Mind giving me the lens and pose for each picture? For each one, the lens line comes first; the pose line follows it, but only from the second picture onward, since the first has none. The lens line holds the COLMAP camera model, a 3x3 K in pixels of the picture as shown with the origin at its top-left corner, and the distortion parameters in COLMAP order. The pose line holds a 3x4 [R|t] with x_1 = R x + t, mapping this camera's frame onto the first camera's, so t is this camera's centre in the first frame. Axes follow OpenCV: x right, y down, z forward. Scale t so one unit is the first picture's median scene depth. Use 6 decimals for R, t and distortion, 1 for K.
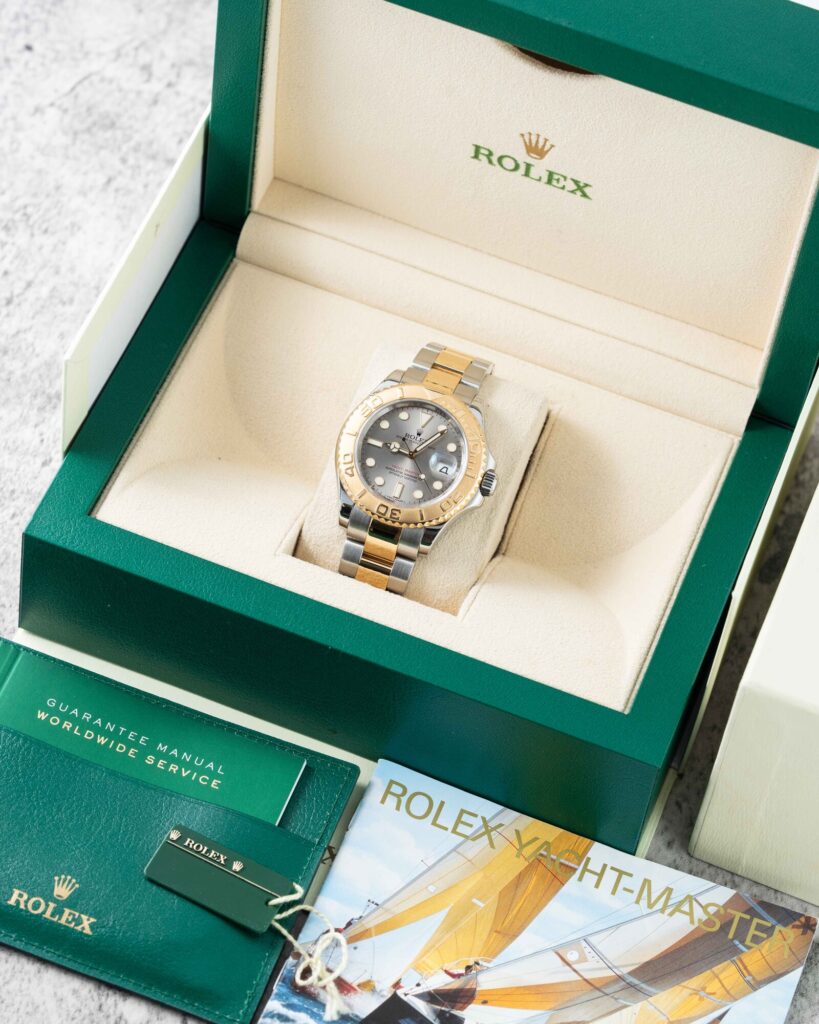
lens RADIAL K [[4340.4, 0, 409.5], [0, 4340.4, 512.0], [0, 0, 1]] dist [0.160214, -3.449810]
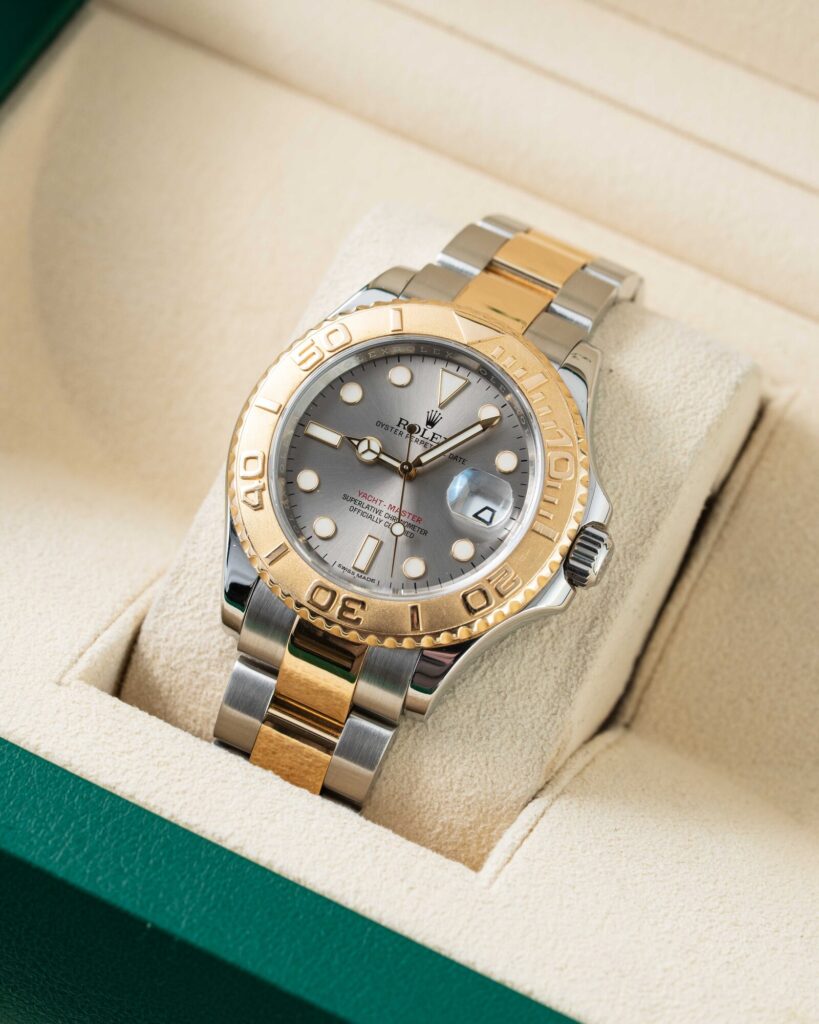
lens RADIAL K [[4340.4, 0, 409.5], [0, 4340.4, 512.0], [0, 0, 1]] dist [0.160214, -3.449810]
pose [[0.991156, 0.085052, -0.101863, 0.043014], [-0.086595, 0.996185, -0.010811, -0.004797], [0.100555, 0.019536, 0.994740, 0.587886]]
